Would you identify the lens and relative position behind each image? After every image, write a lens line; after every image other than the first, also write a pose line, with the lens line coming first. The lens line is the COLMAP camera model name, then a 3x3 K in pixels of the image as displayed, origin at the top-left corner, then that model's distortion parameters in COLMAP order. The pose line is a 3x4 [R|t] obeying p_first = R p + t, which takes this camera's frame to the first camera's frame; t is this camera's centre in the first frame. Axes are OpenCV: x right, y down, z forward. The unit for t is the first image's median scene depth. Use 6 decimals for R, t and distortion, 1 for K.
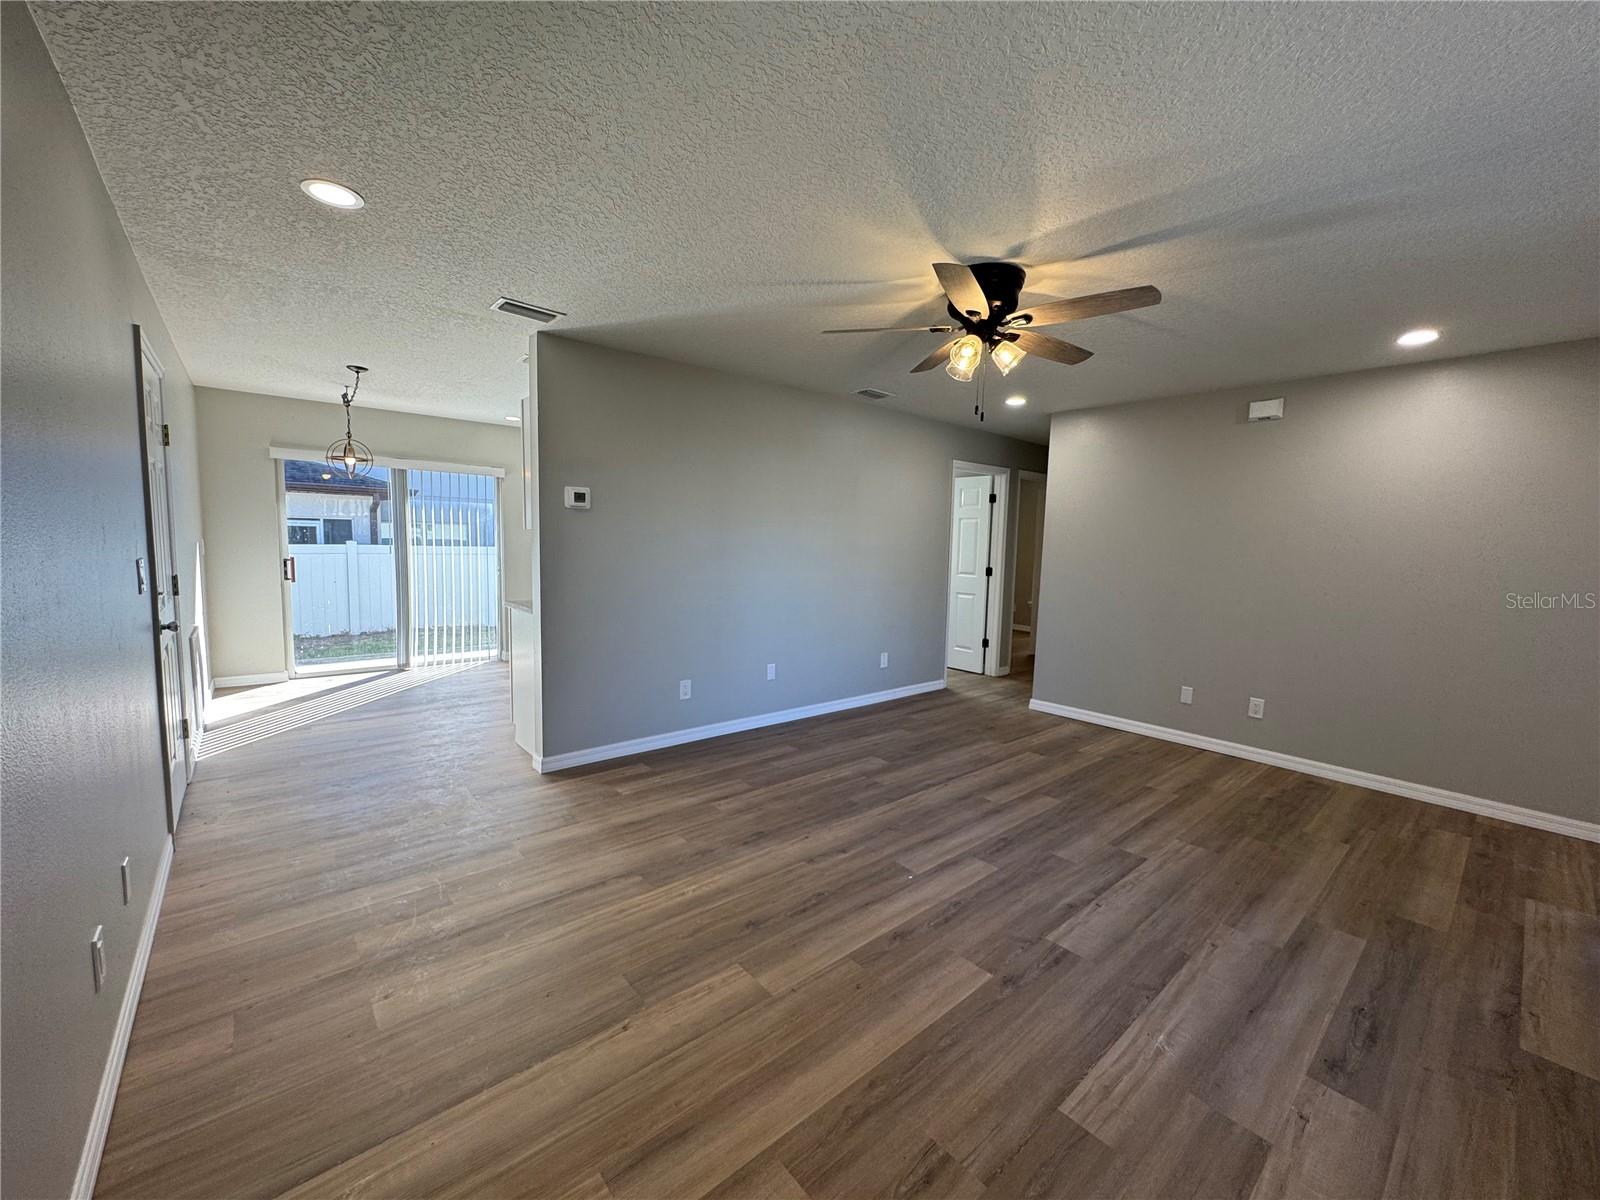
lens RADIAL K [[634.6, 0, 789.6], [0, 634.6, 595.9], [0, 0, 1]] dist [-0.001671, -0.000875]
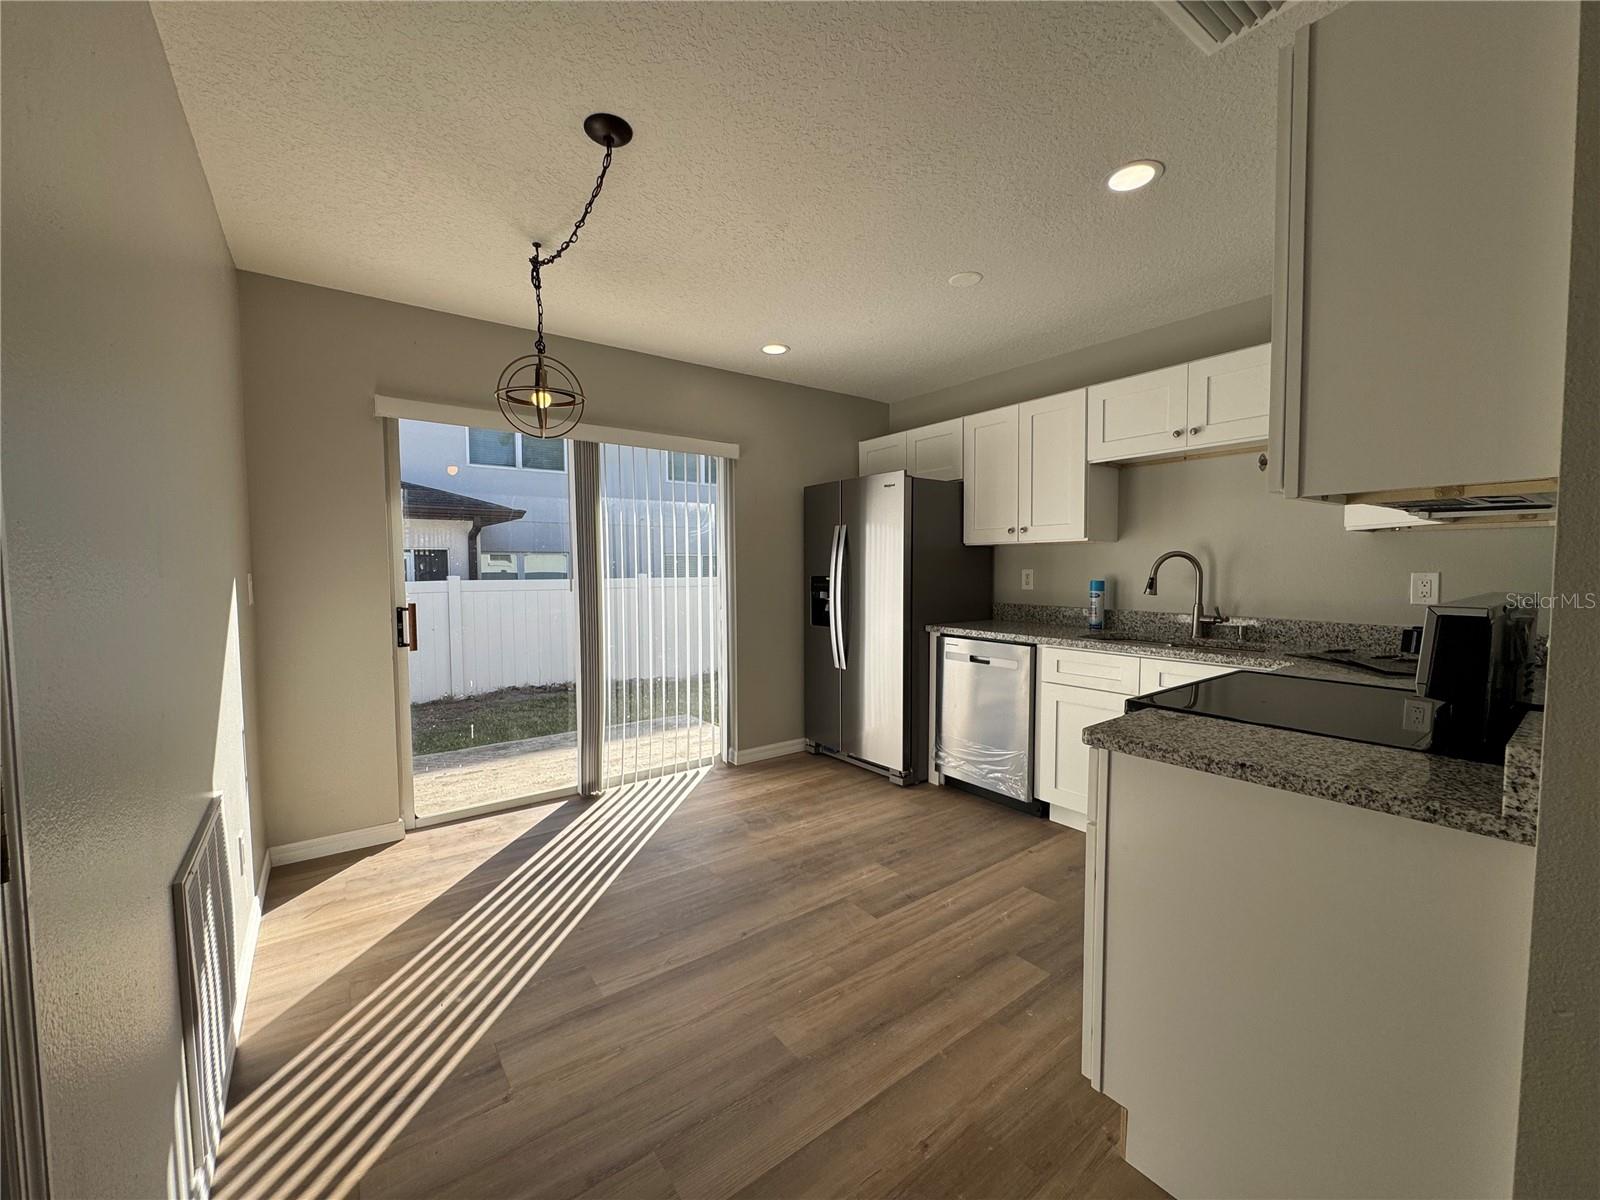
lens RADIAL K [[634.6, 0, 800.9], [0, 634.6, 600.5], [0, 0, 1]] dist [-0.001671, -0.000875]
pose [[0.998032, -0.025249, -0.057395, -0.814269], [0.023253, 0.999110, -0.035185, -0.072458], [0.058232, 0.033781, 0.997731, 0.924108]]
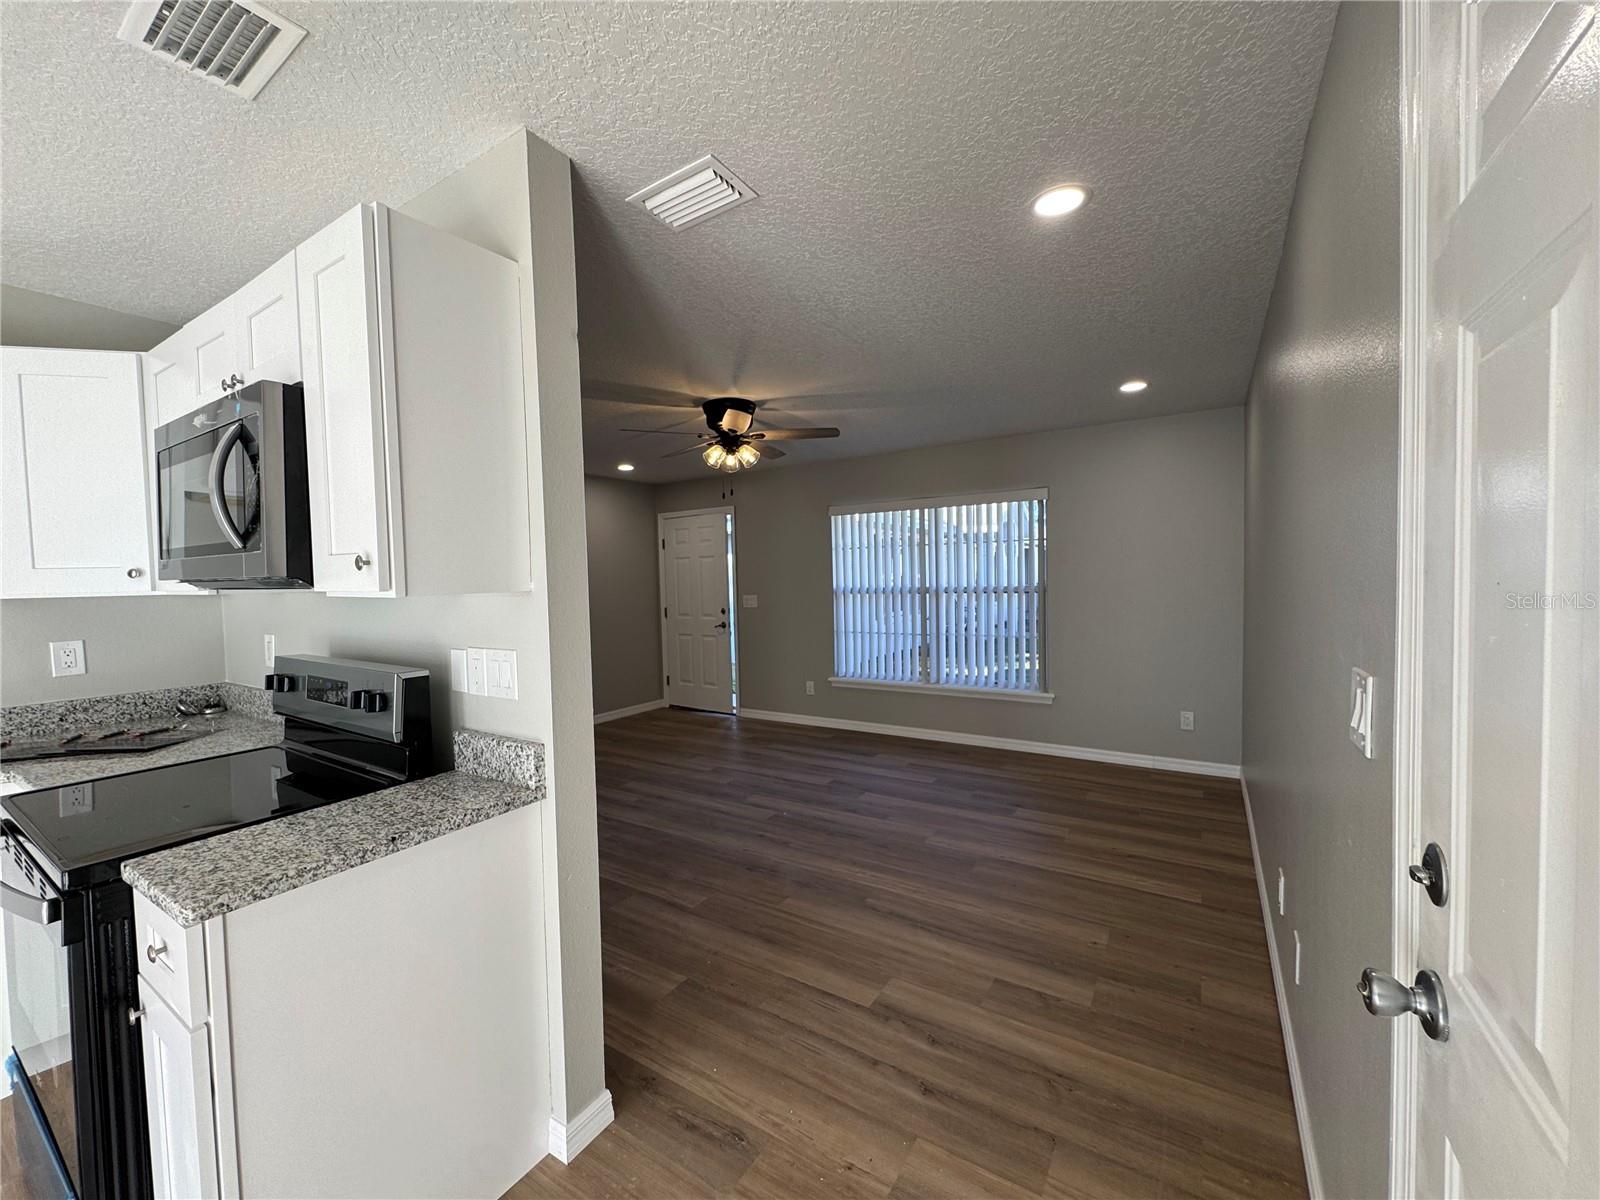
lens RADIAL K [[634.6, 0, 804.3], [0, 634.6, 601.0], [0, 0, 1]] dist [-0.001671, -0.000875]
pose [[-0.302411, -0.056795, 0.951484, -1.047888], [0.101998, 0.990563, 0.091546, -0.148284], [-0.947705, 0.124734, -0.293764, 1.179442]]
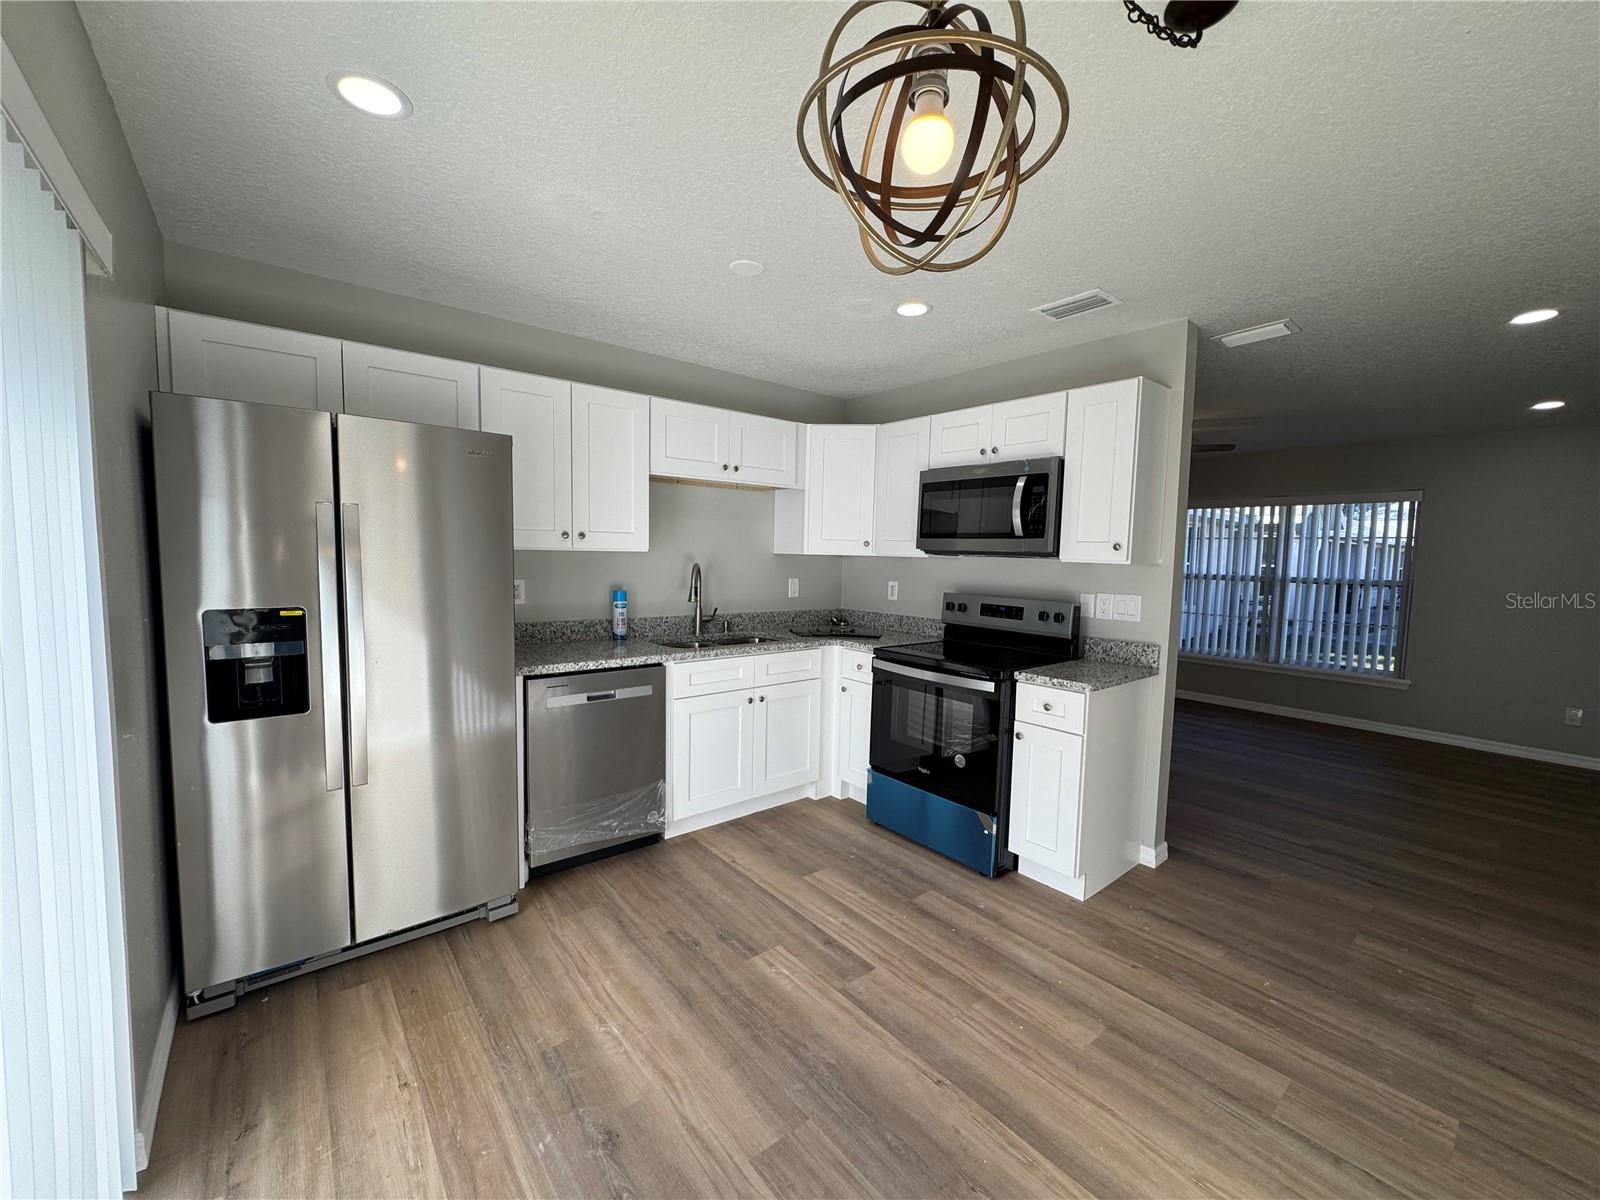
lens RADIAL K [[634.6, 0, 797.3], [0, 634.6, 602.1], [0, 0, 1]] dist [-0.001671, -0.000875]
pose [[0.017323, -0.099356, 0.994901, -1.473120], [0.068942, 0.992801, 0.097946, -0.207471], [-0.997470, 0.066894, 0.024048, 1.775736]]
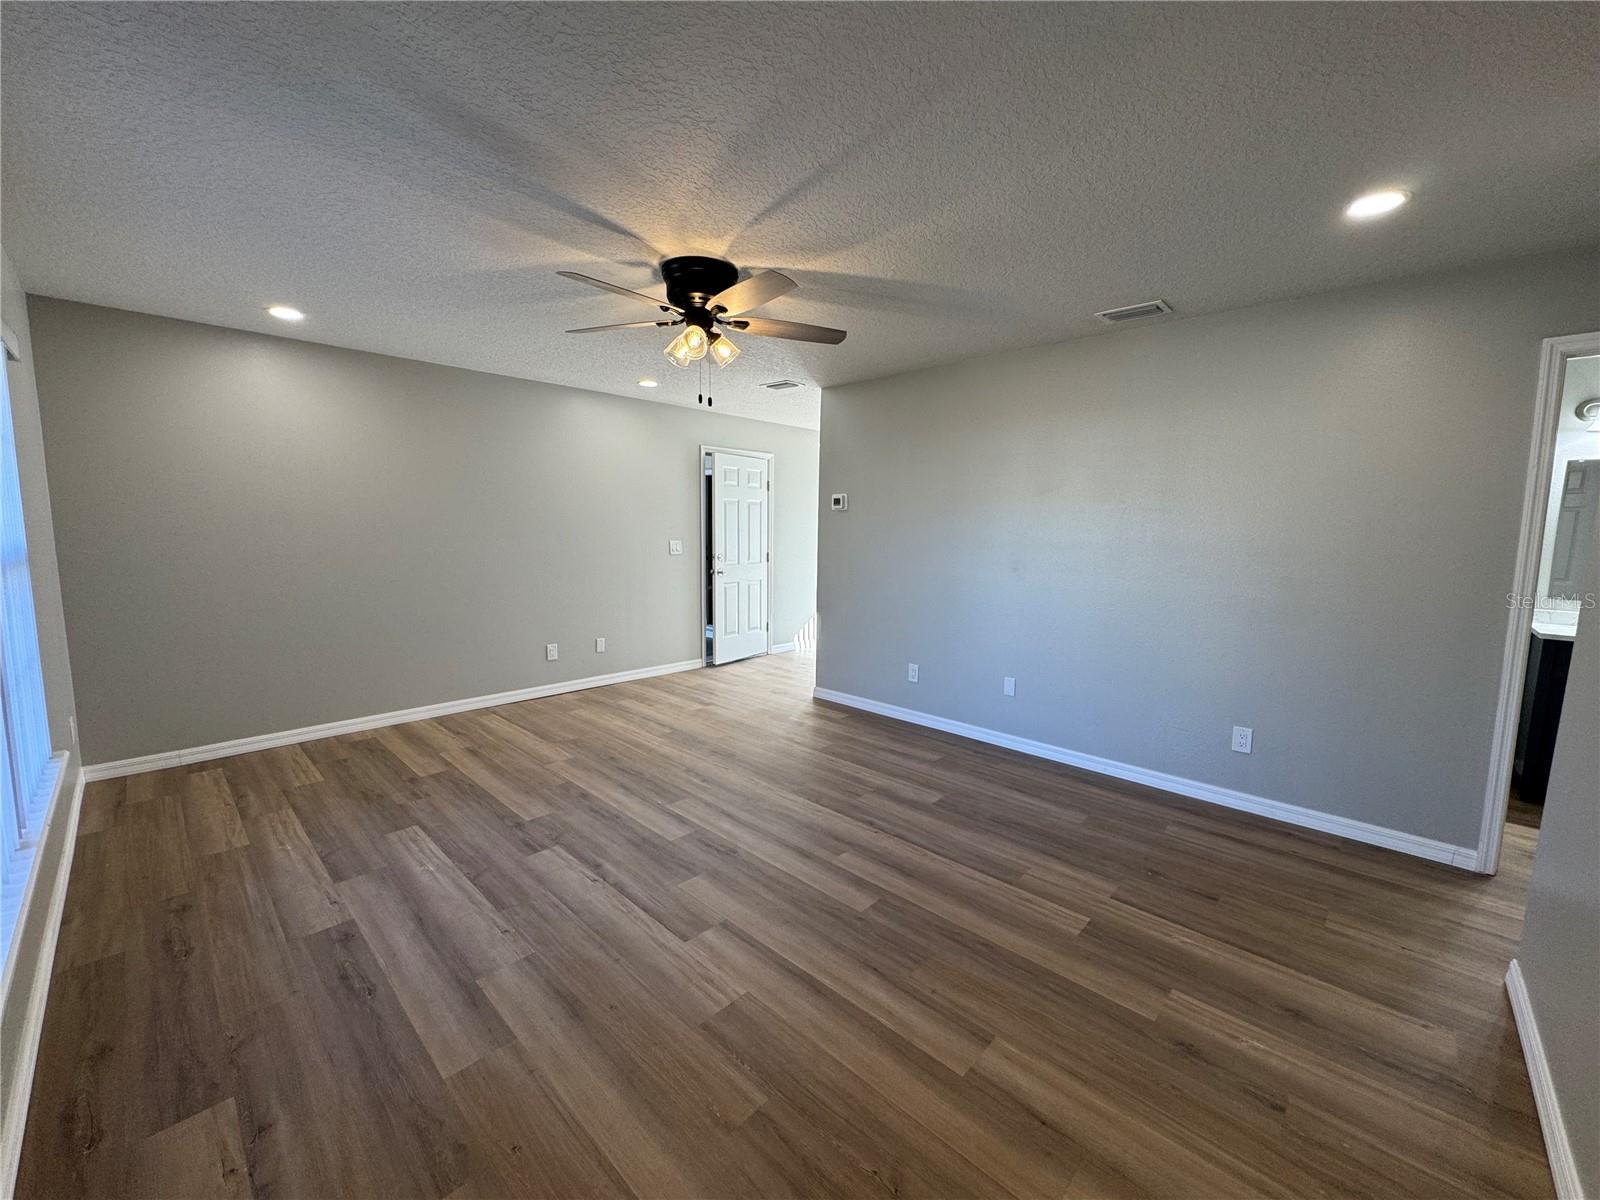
lens RADIAL K [[634.6, 0, 811.9], [0, 634.6, 596.1], [0, 0, 1]] dist [-0.001671, -0.000875]
pose [[0.119420, 0.083707, -0.989309, 1.246001], [-0.100011, 0.992385, 0.071895, -0.059423], [0.987794, 0.090356, 0.126882, 0.978937]]
